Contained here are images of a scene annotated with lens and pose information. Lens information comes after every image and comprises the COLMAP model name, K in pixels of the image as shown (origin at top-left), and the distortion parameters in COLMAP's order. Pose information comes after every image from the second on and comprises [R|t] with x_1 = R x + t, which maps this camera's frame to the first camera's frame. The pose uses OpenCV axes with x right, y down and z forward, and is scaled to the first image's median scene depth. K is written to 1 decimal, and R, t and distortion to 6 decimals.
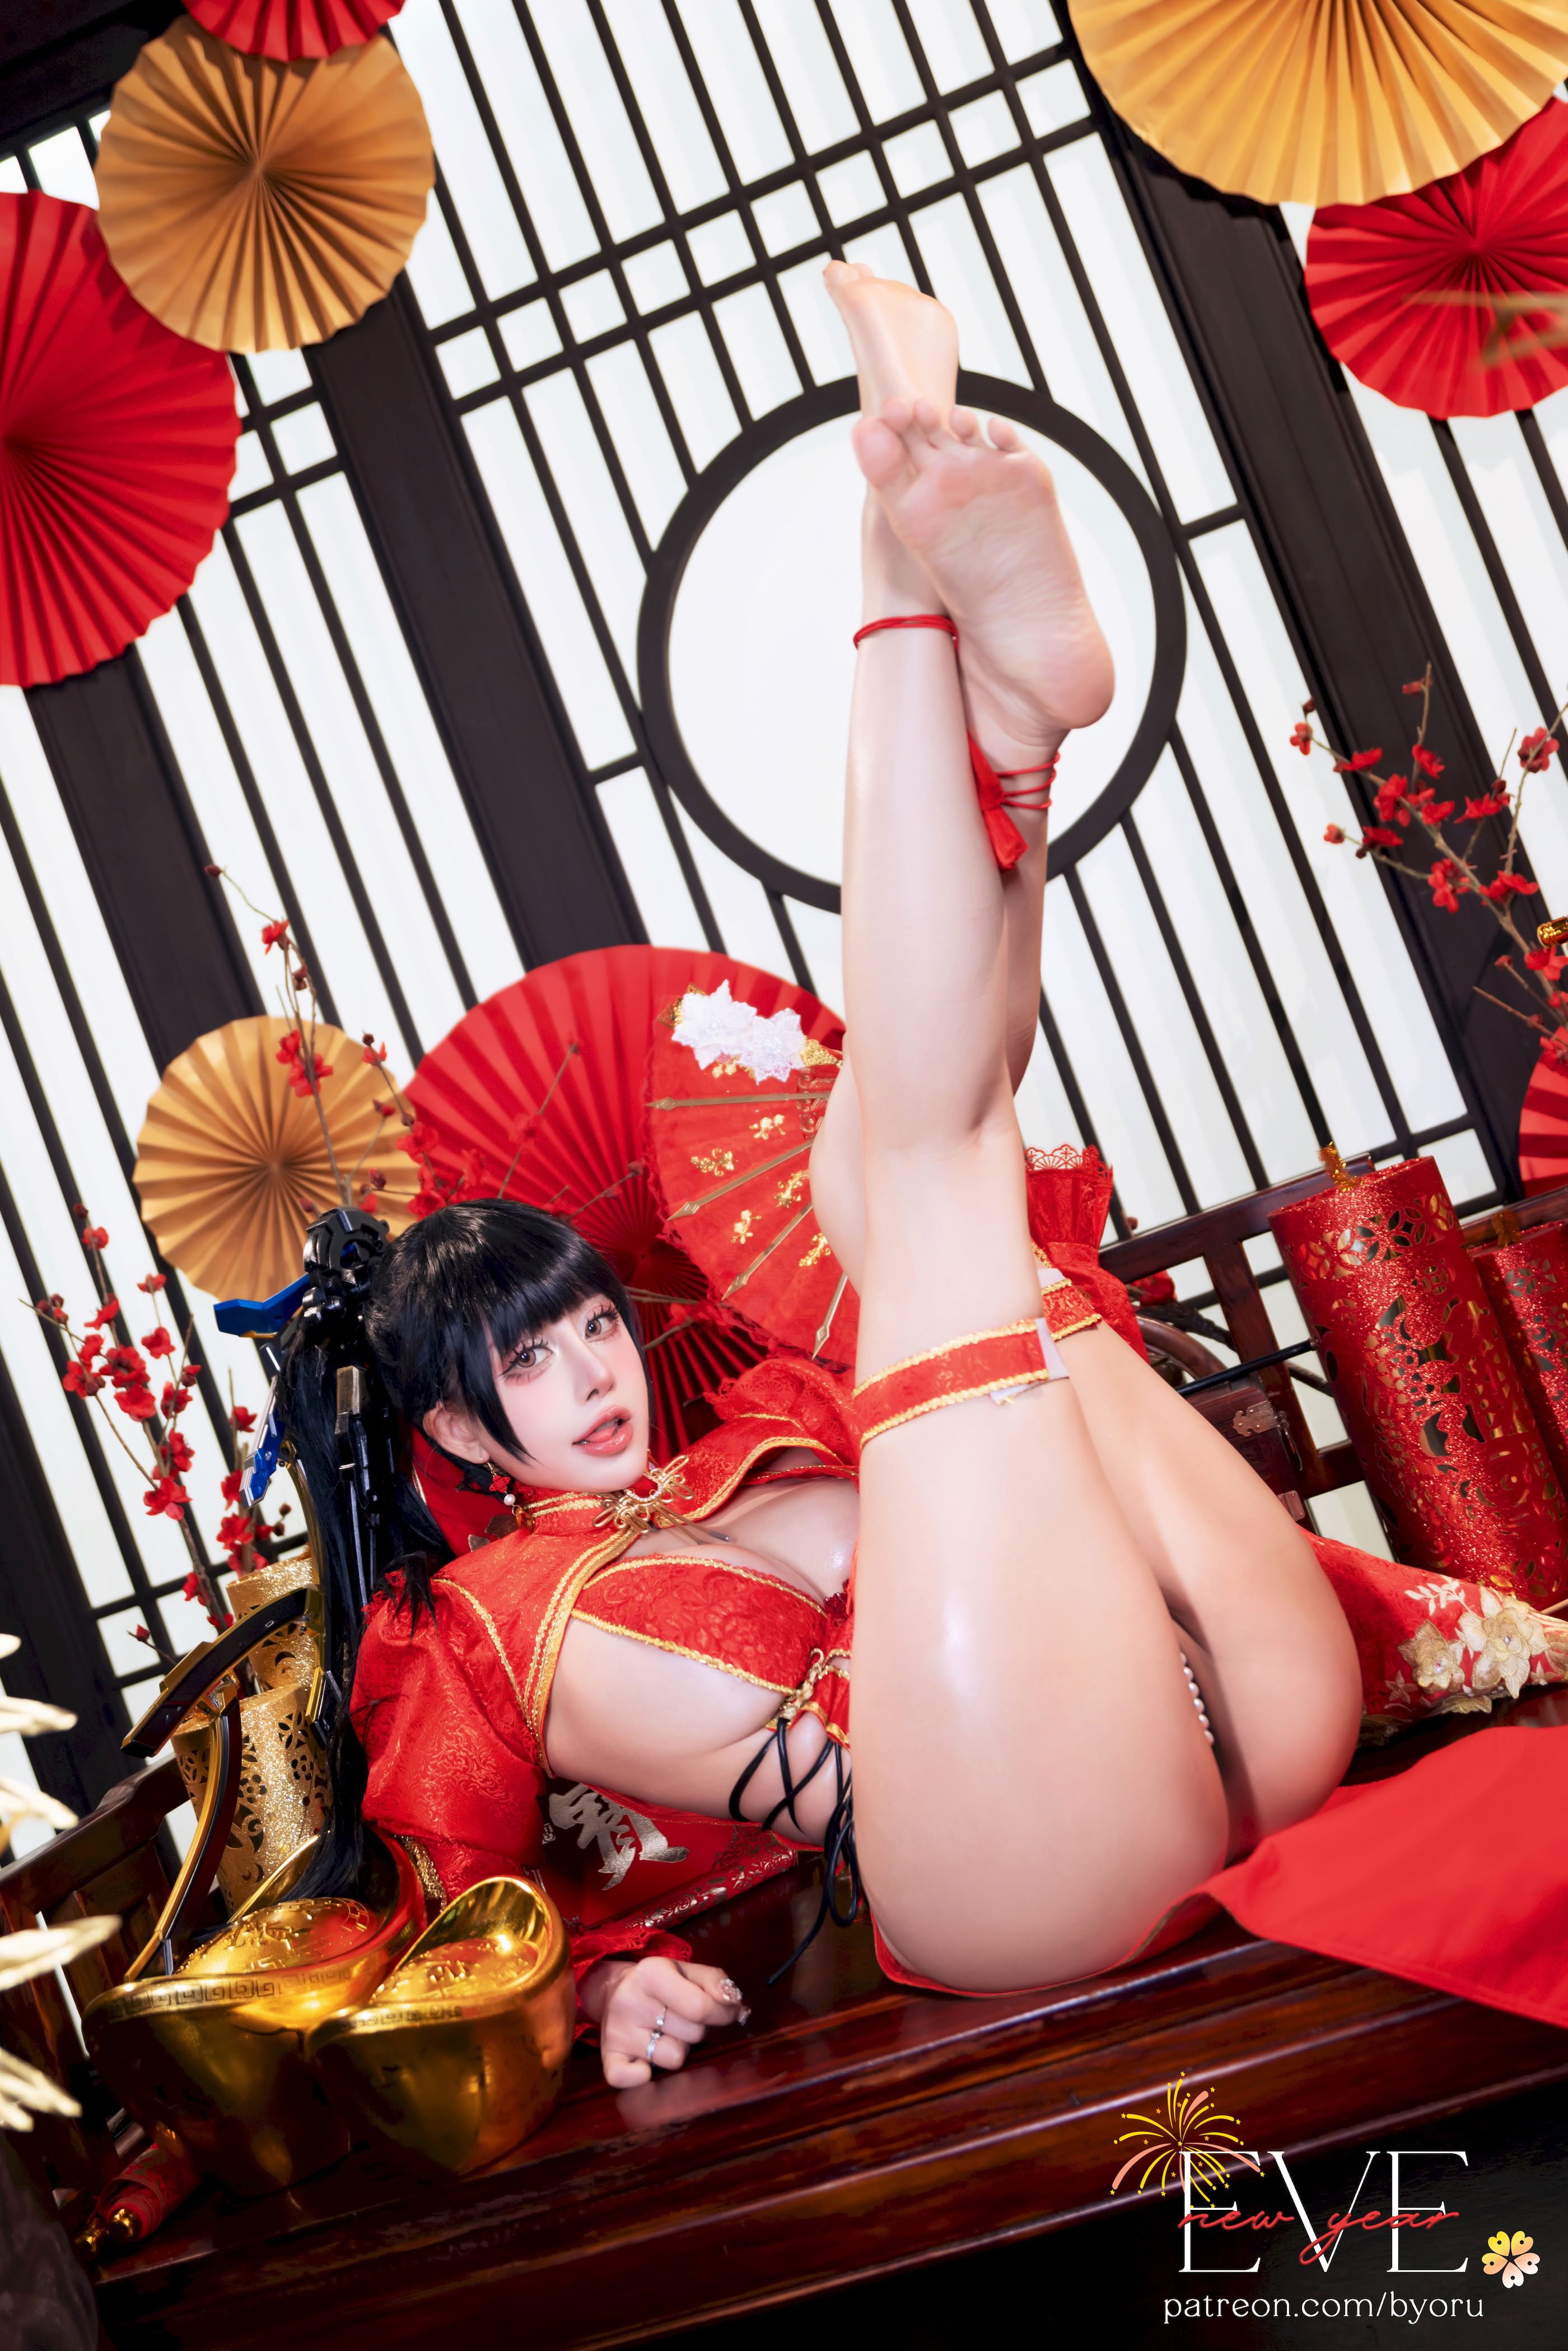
lens RADIAL K [[2479.4, 0, 783.9], [0, 2479.4, 1180.7], [0, 0, 1]] dist [-0.000956, -0.009629]
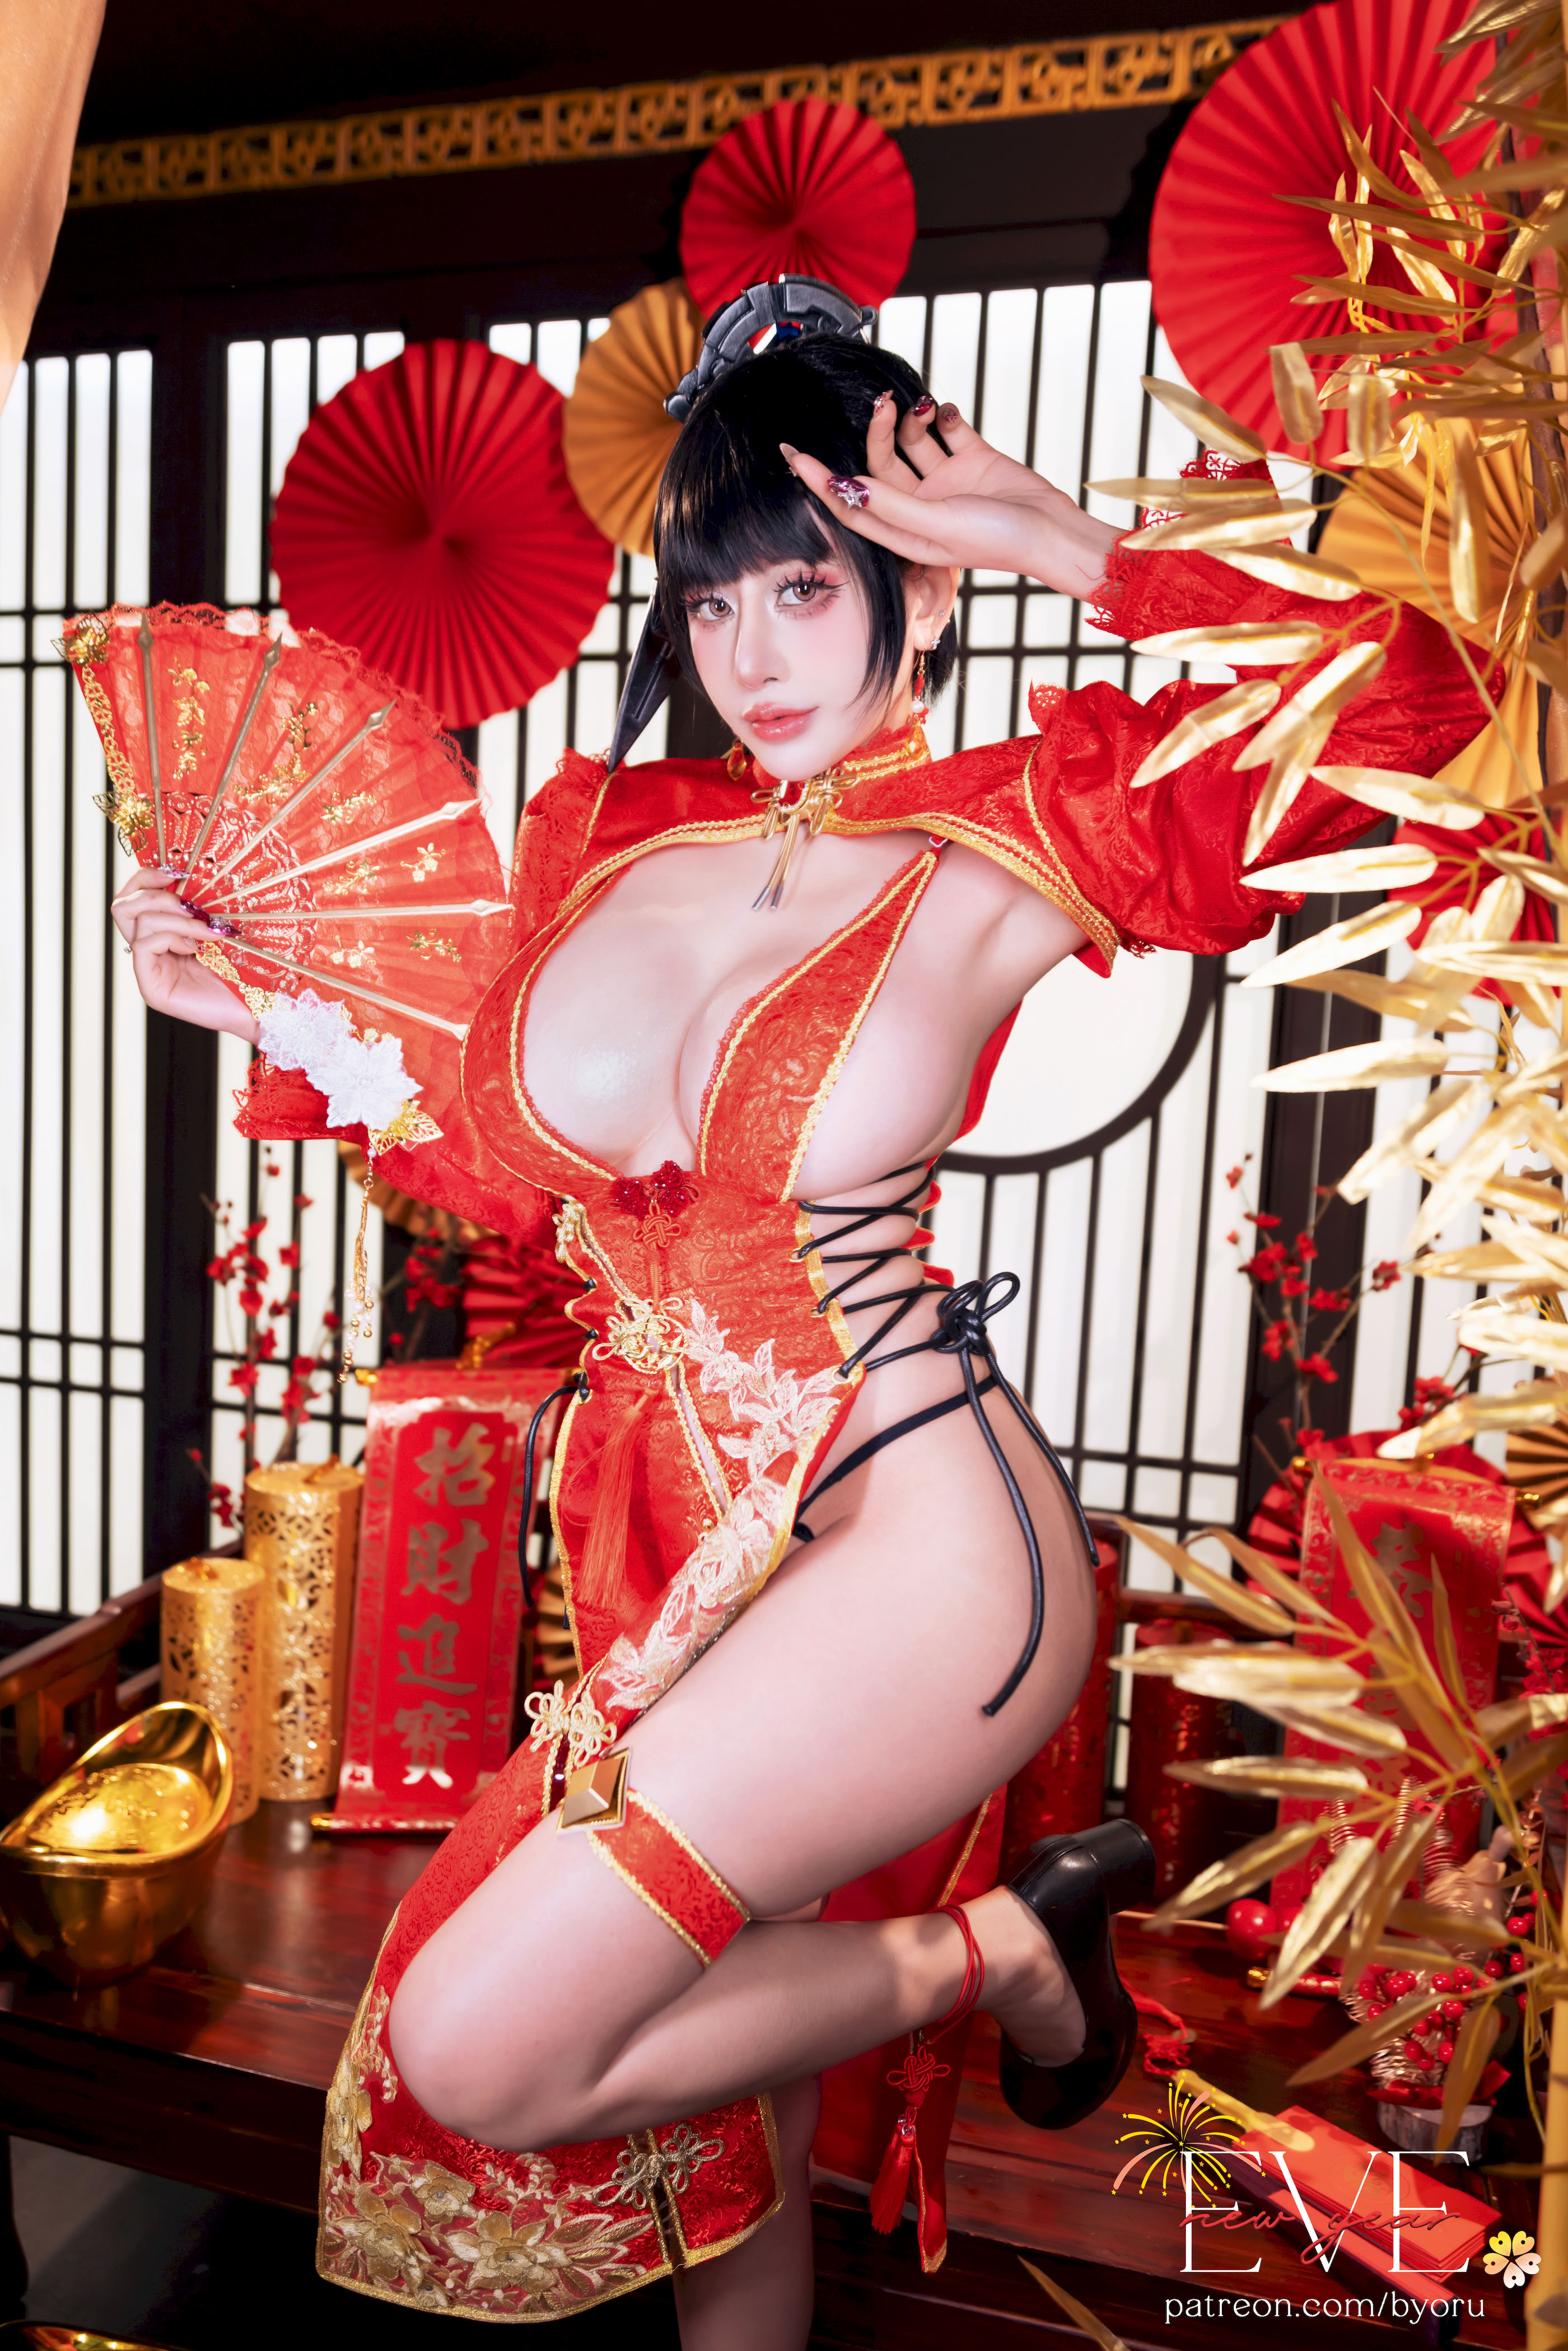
lens RADIAL K [[1764.5, 0, 776.0], [0, 1764.5, 1180.0], [0, 0, 1]] dist [0.001948, -0.001354]
pose [[0.918961, 0.392264, -0.040481, 0.022794], [-0.381652, 0.910515, 0.159075, -0.223585], [0.099258, -0.130734, 0.986436, 0.047972]]
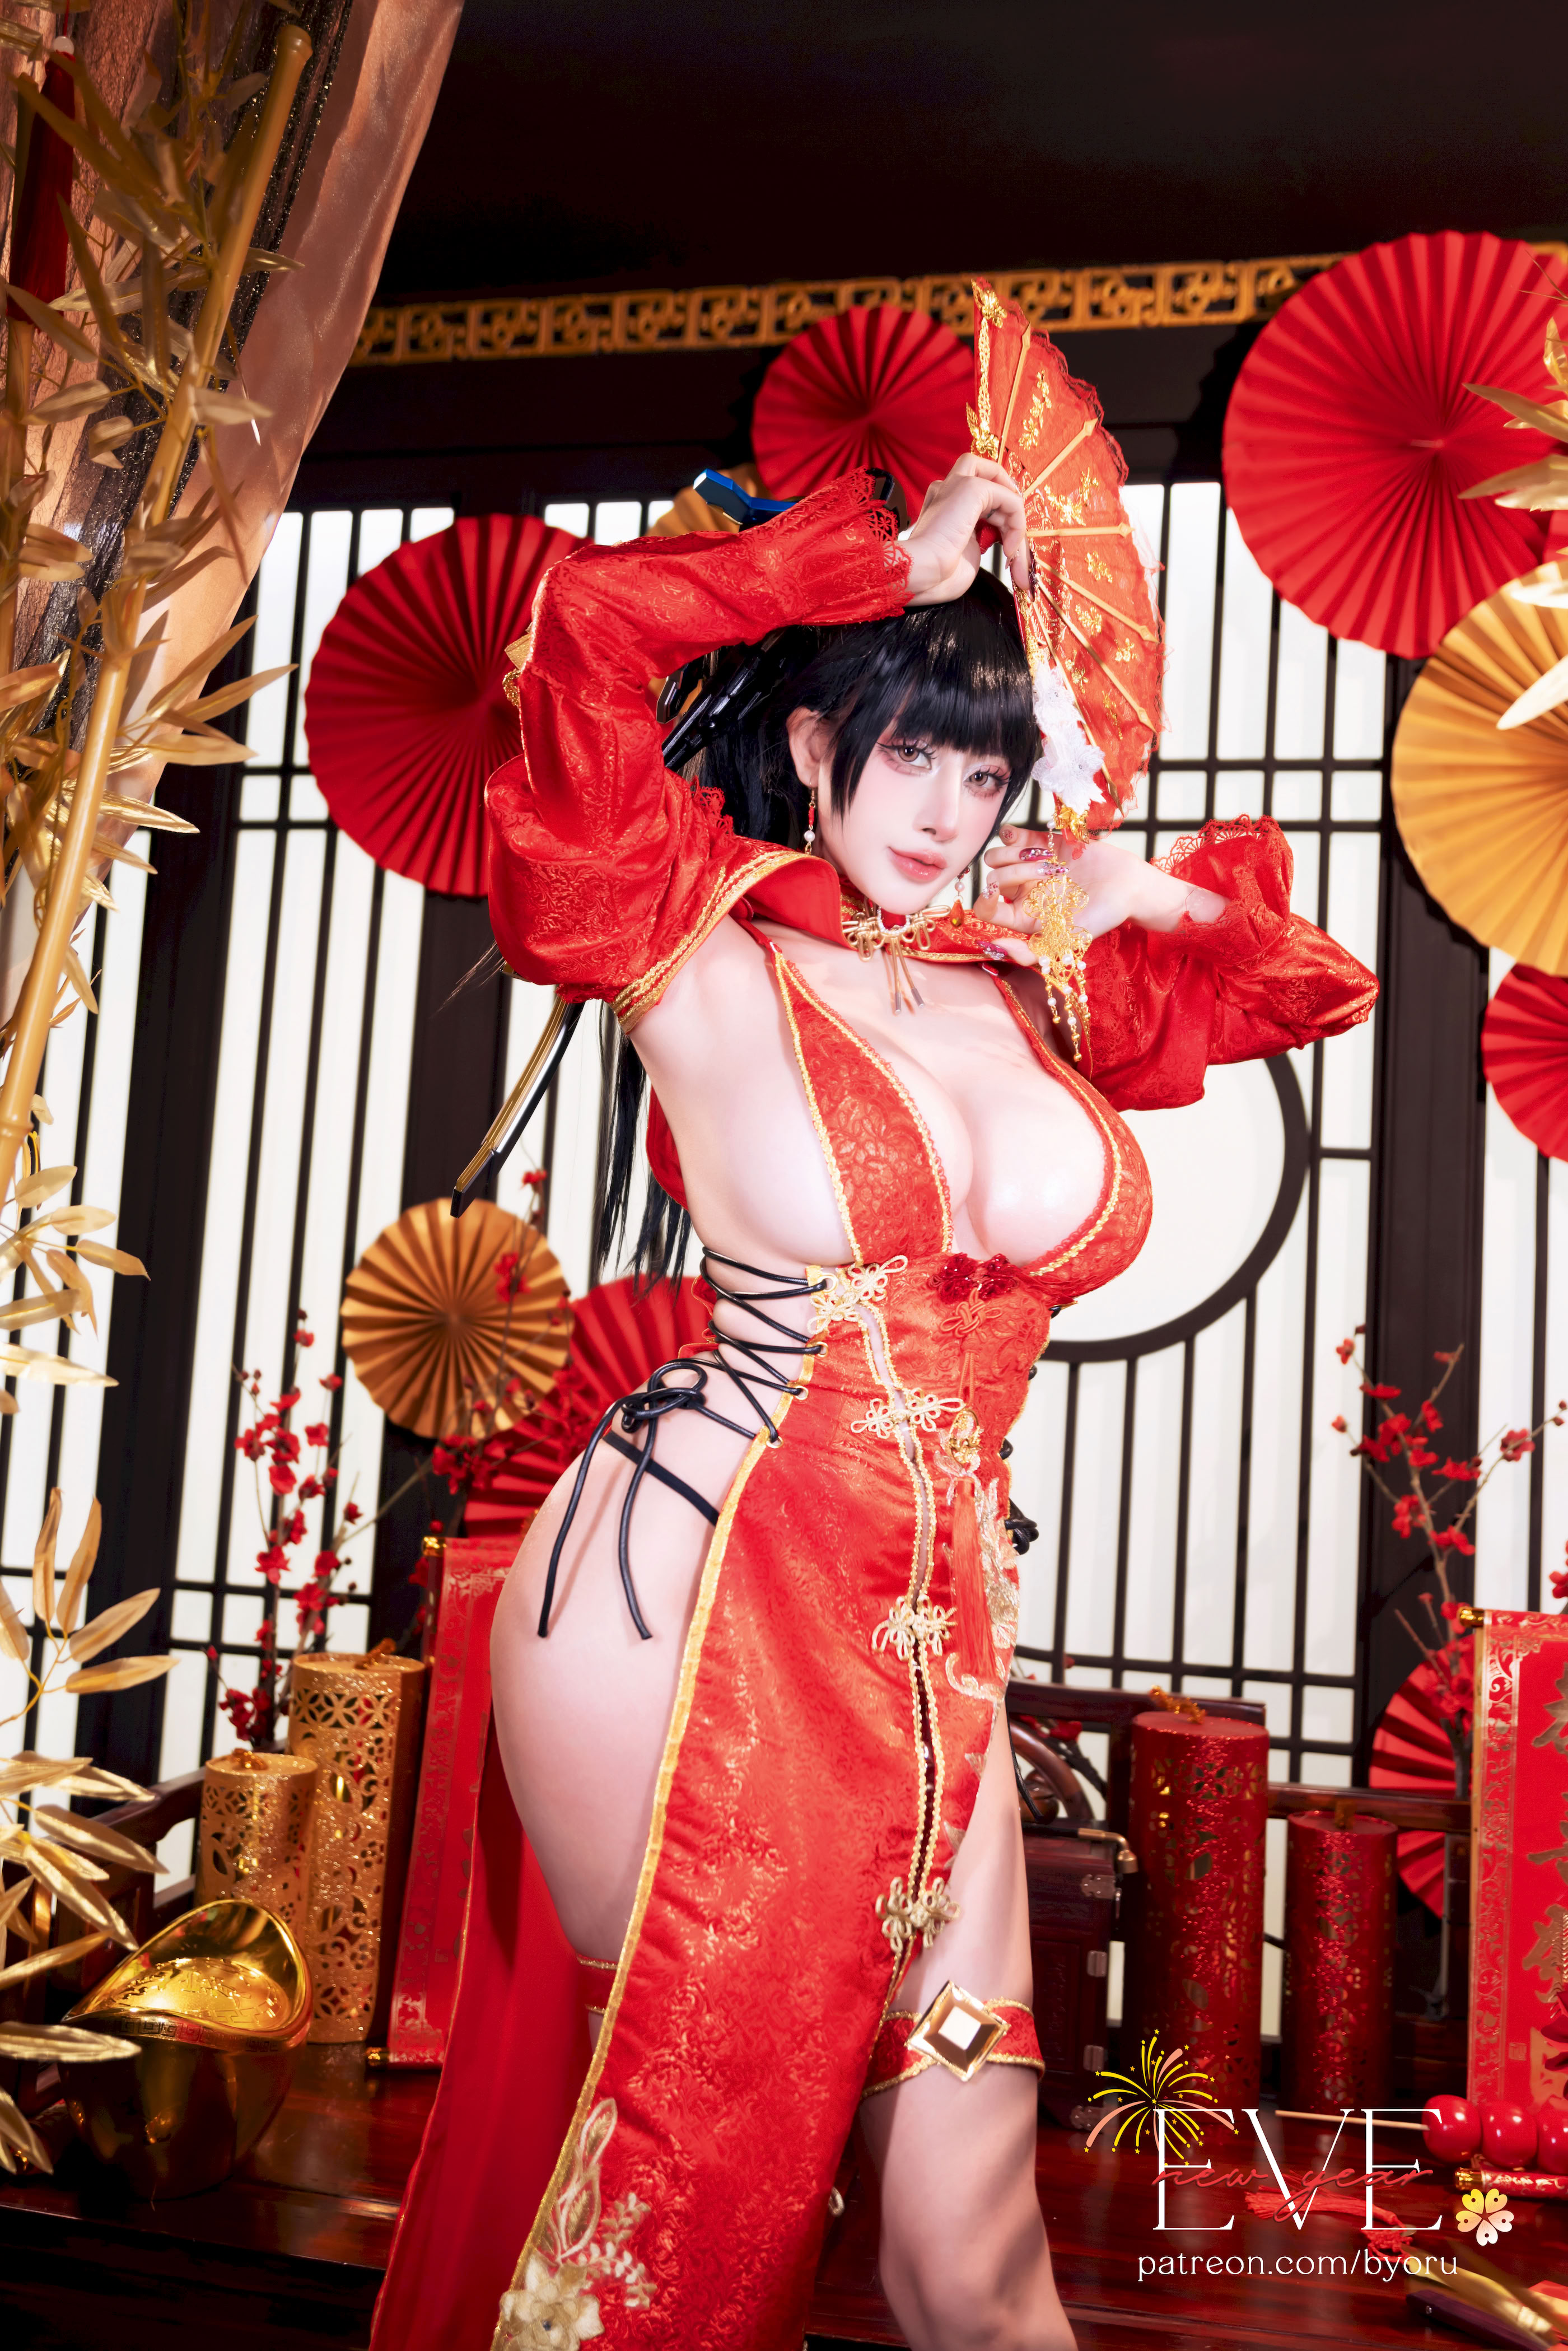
lens RADIAL K [[2055.9, 0, 781.2], [0, 2055.9, 1182.6], [0, 0, 1]] dist [-0.007969, 0.003697]
pose [[0.918148, 0.394556, -0.036465, -0.045823], [-0.395962, 0.917048, -0.047299, -0.090632], [0.014778, 0.057866, 0.998215, -0.041353]]
